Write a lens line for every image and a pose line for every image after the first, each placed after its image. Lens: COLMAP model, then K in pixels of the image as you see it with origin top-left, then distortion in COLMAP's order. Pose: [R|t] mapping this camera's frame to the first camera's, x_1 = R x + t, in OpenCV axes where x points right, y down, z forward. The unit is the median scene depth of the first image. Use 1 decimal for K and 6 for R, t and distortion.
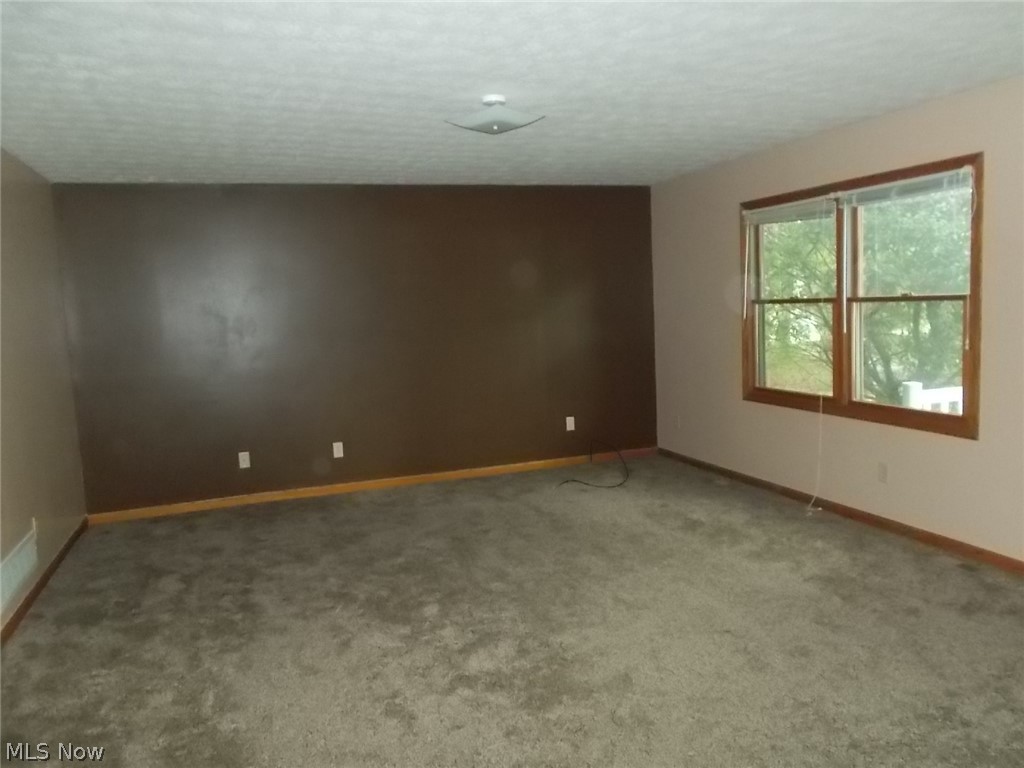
lens RADIAL K [[786.2, 0, 512.0], [0, 786.2, 384.0], [0, 0, 1]] dist [0.047006, -0.099520]
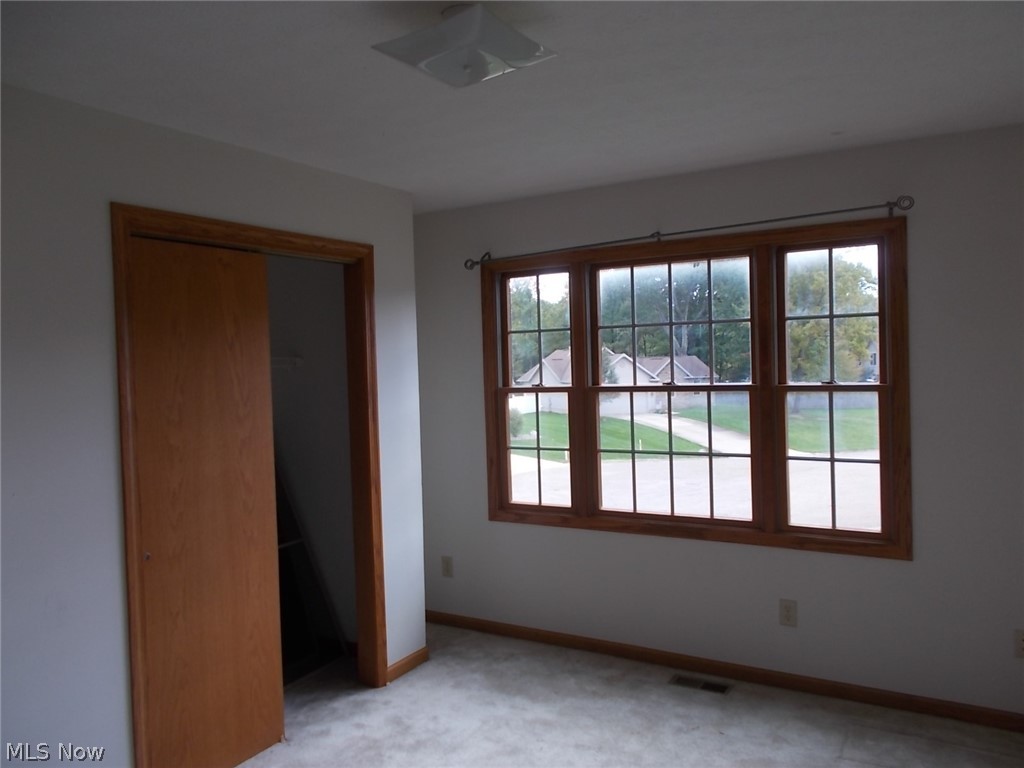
lens RADIAL K [[786.2, 0, 512.0], [0, 786.2, 384.0], [0, 0, 1]] dist [0.047006, -0.099520]
pose [[0.764752, 0.009312, 0.644258, -0.241144], [0.060867, 0.994380, -0.086623, -0.060402], [-0.641444, 0.105459, 0.759887, 0.564397]]
